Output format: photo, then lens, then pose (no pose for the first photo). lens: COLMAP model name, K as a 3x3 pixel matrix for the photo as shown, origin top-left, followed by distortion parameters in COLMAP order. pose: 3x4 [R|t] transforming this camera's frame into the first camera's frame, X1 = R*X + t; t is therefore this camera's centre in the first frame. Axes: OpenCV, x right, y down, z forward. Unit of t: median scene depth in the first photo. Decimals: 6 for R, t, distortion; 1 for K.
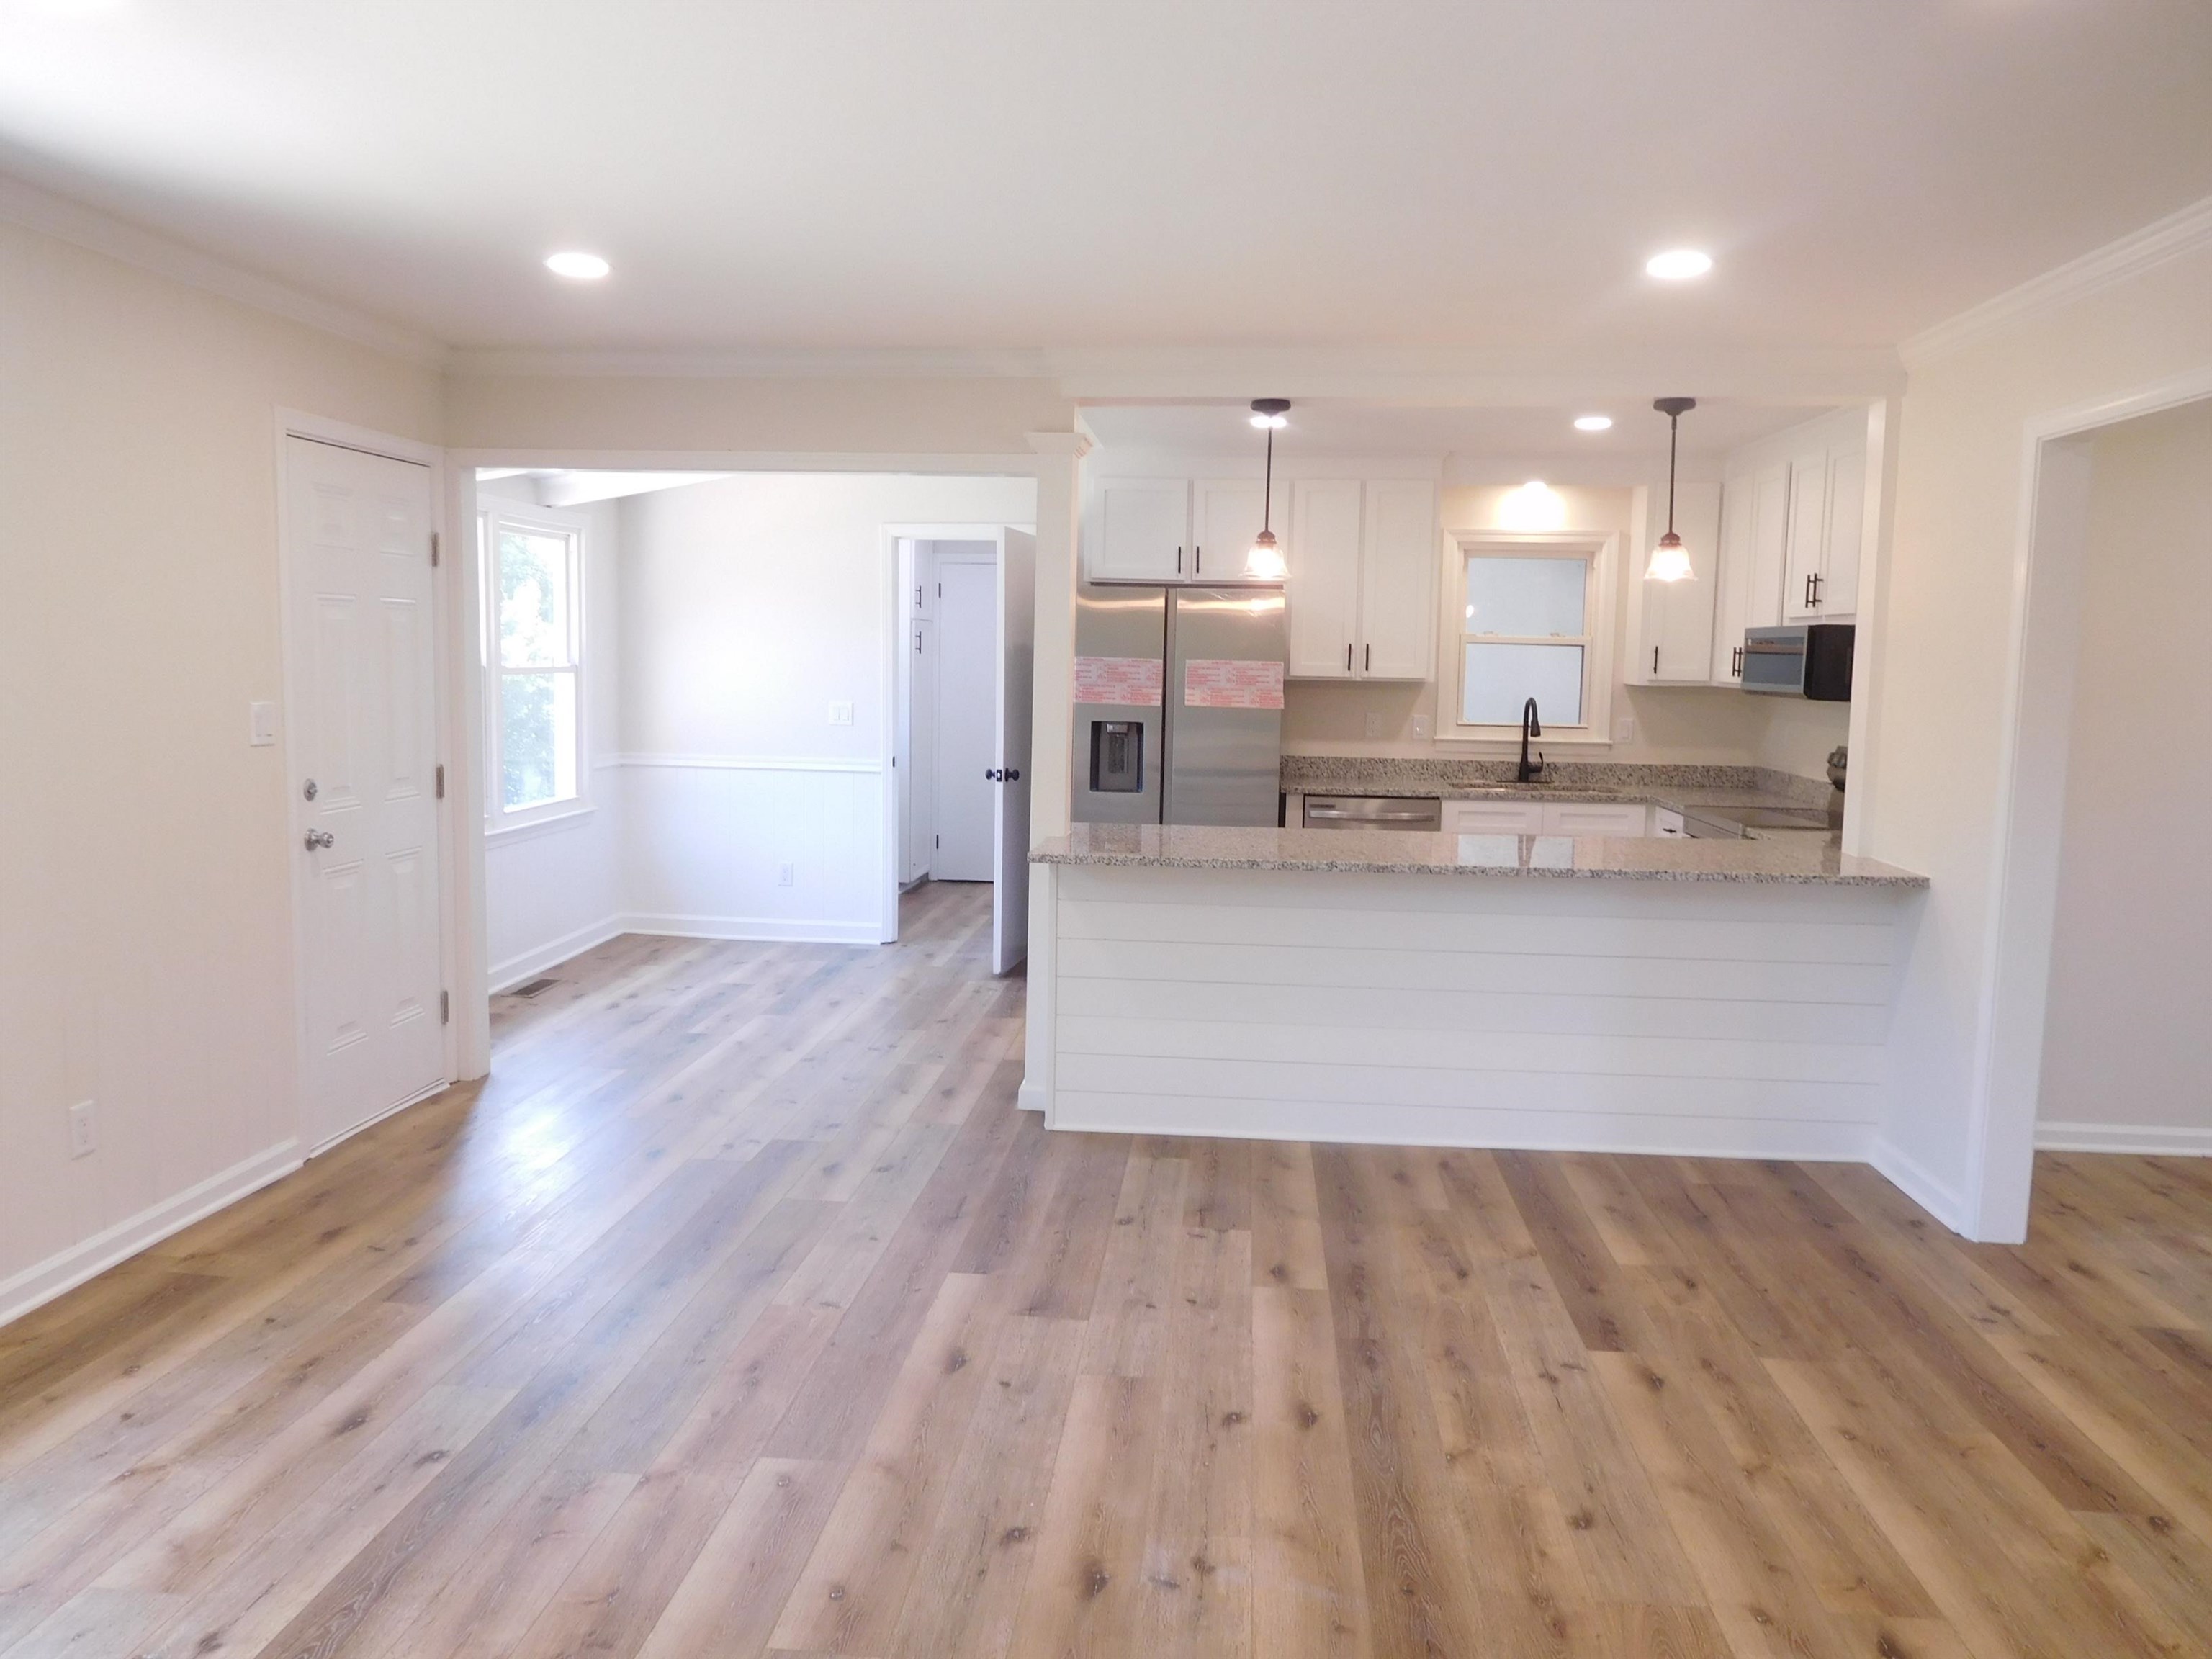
lens RADIAL K [[1612.0, 0, 1080.9], [0, 1612.0, 882.7], [0, 0, 1]] dist [-0.050975, 0.006464]
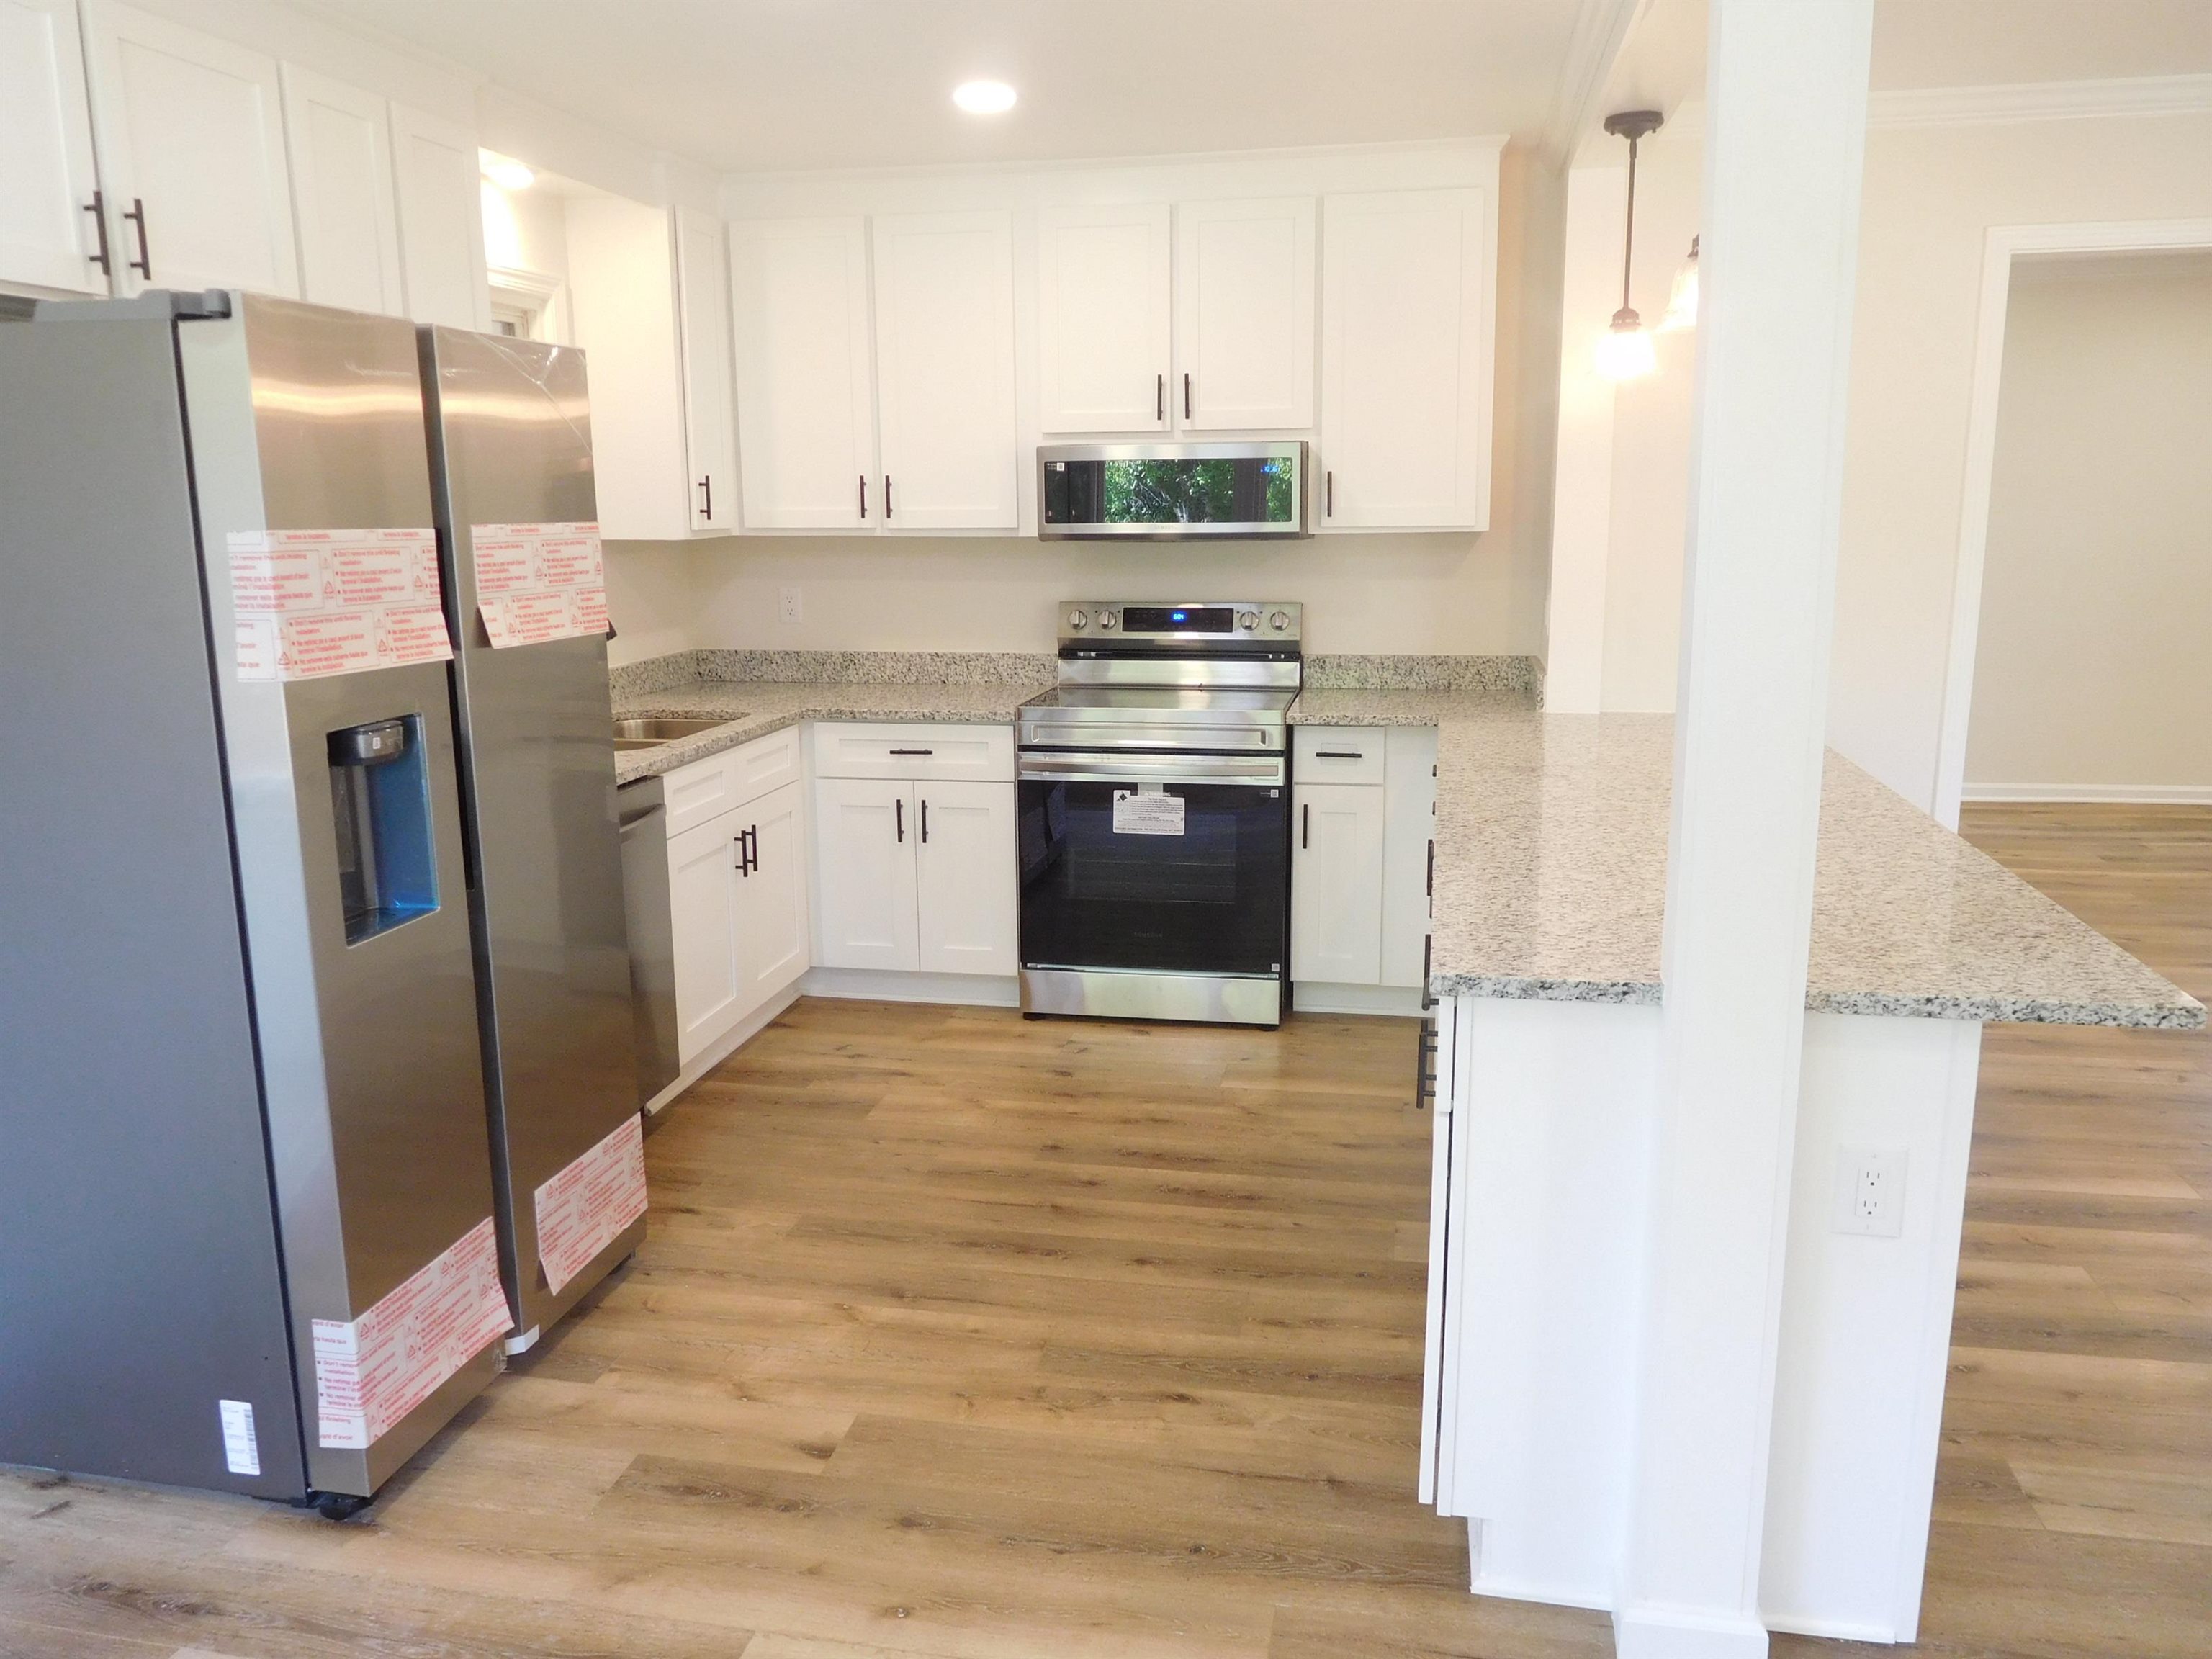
lens RADIAL K [[1646.5, 0, 1106.2], [0, 1646.5, 837.7], [0, 0, 1]] dist [-0.027874, 0.015222]
pose [[0.102986, -0.222376, 0.969506, -0.393174], [0.156462, 0.966177, 0.204992, -0.163031], [-0.982300, 0.130579, 0.134296, 1.076144]]
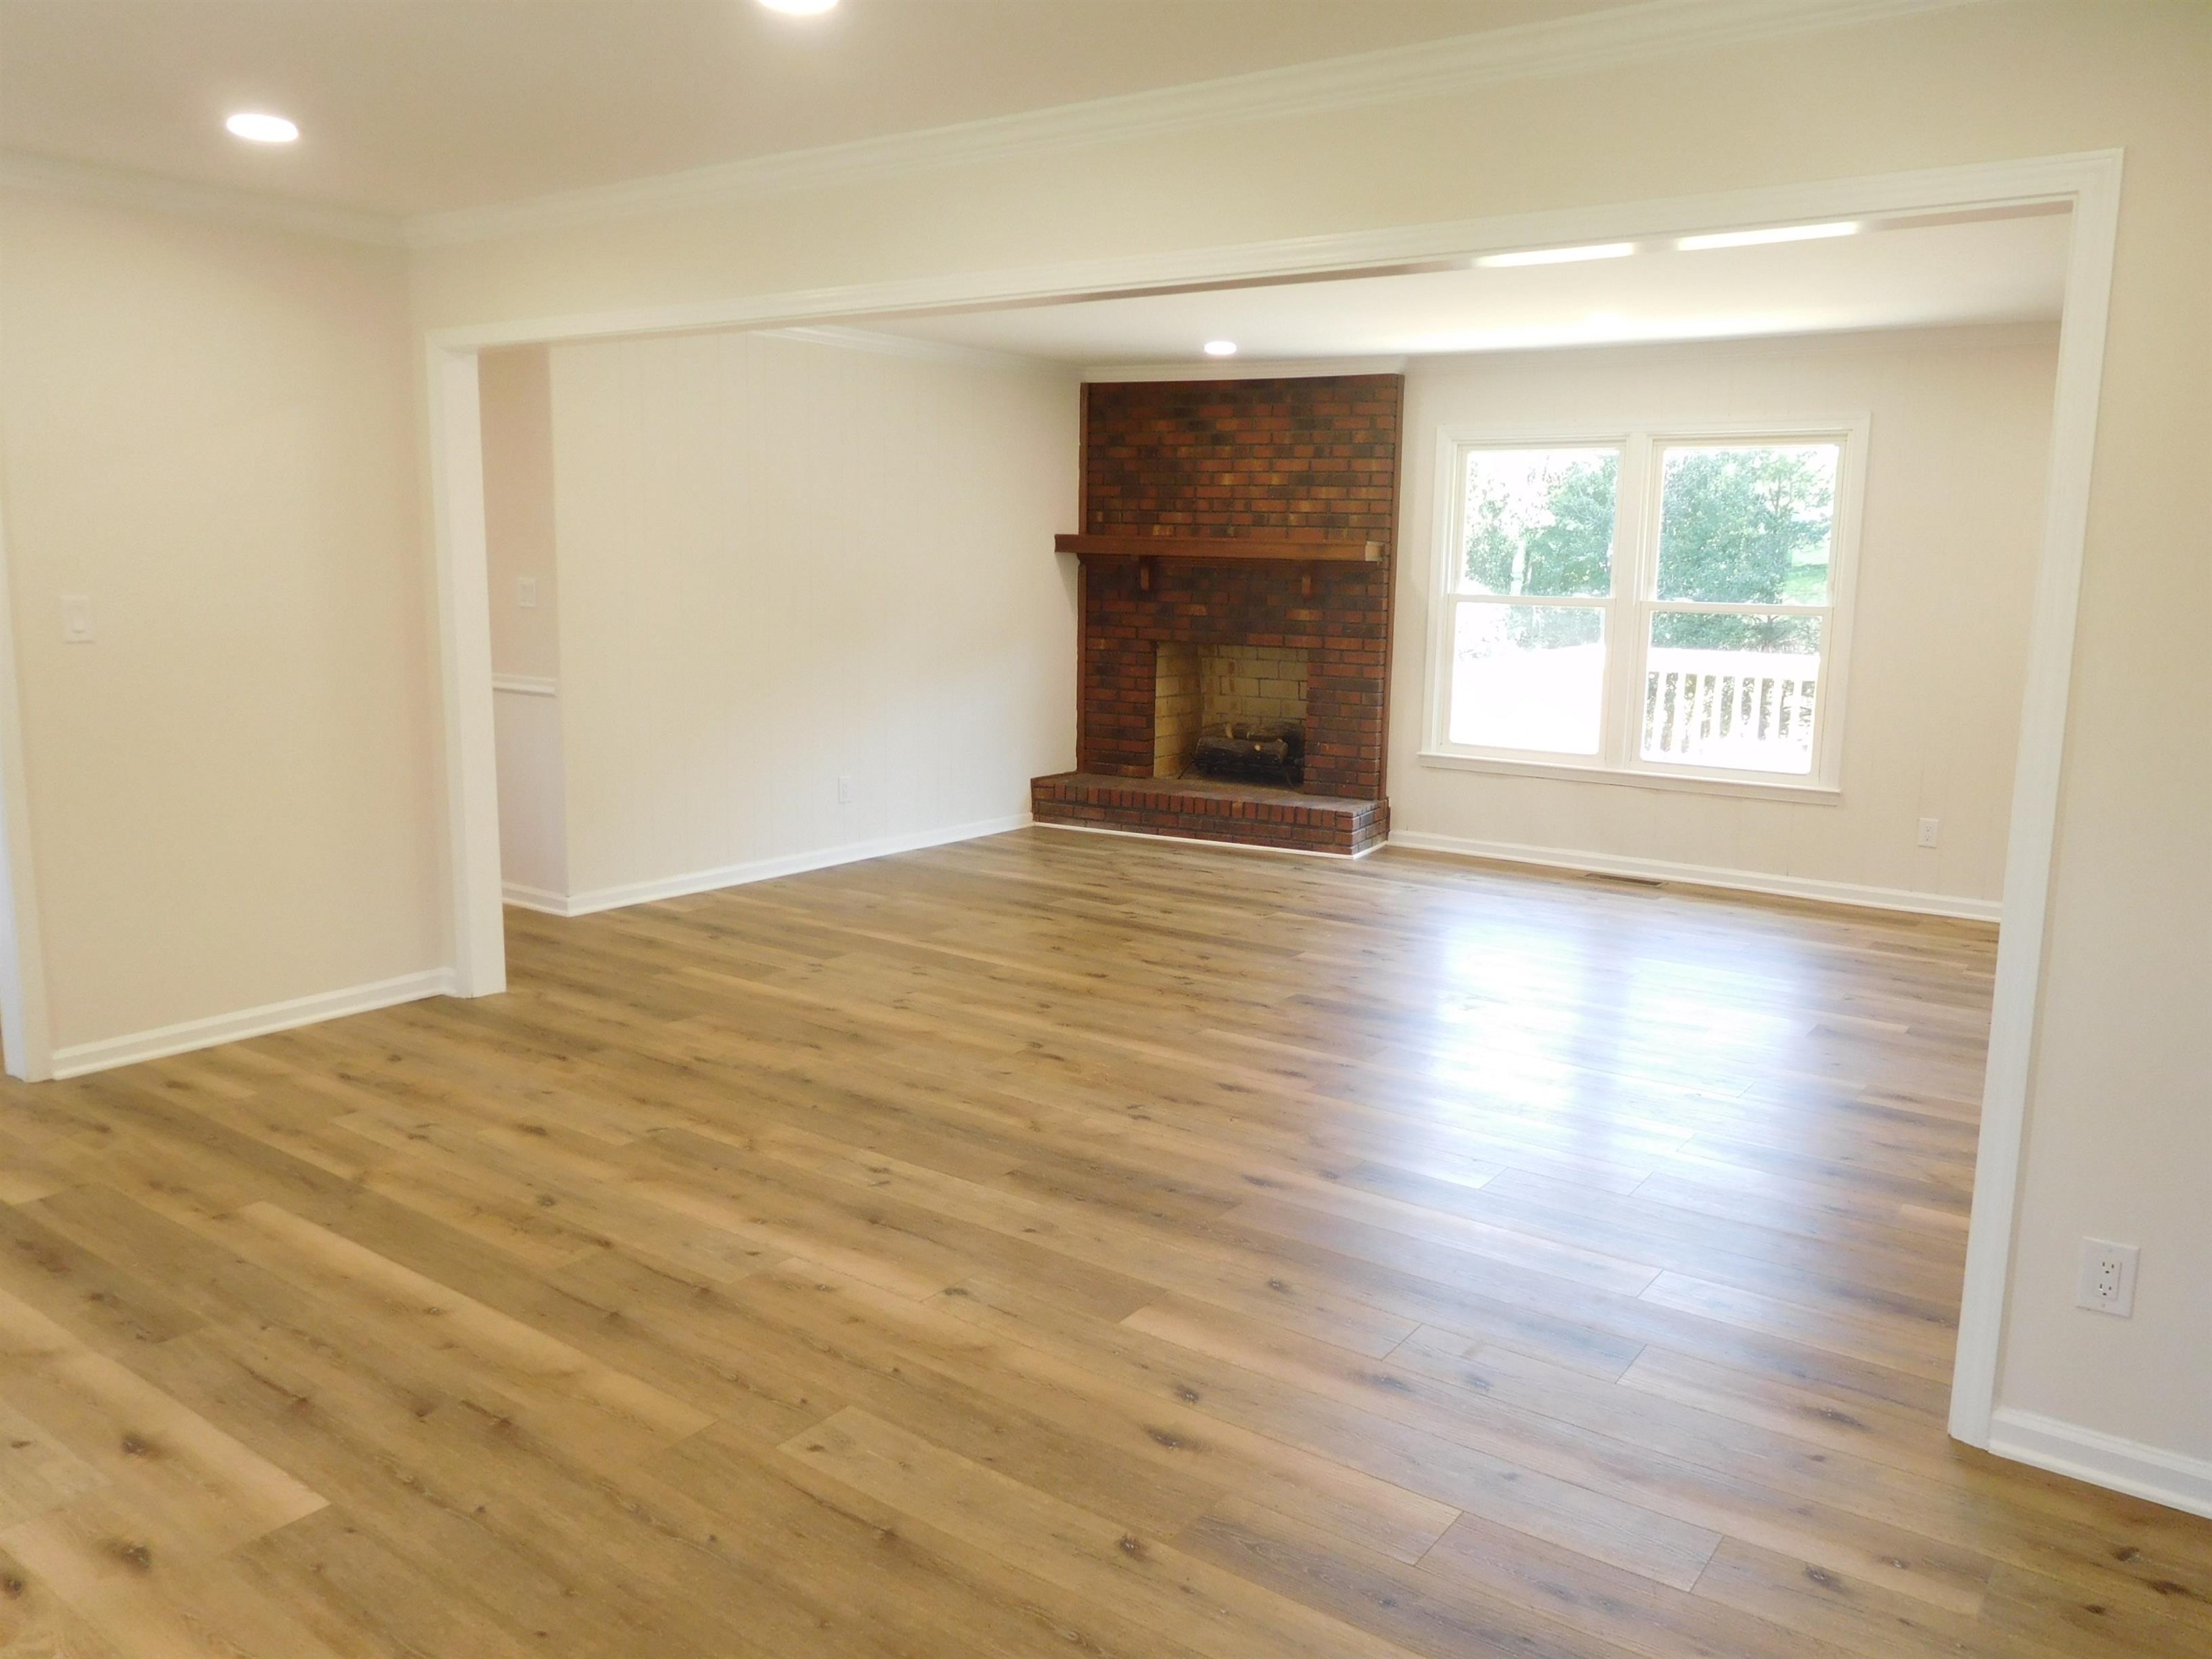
lens RADIAL K [[1634.7, 0, 1063.5], [0, 1634.7, 820.3], [0, 0, 1]] dist [-0.000716, 0.003405]
pose [[-0.515589, 0.108495, -0.849939, 1.032225], [-0.145010, 0.966593, 0.211351, -0.078864], [0.844476, 0.232220, -0.482632, 0.741775]]
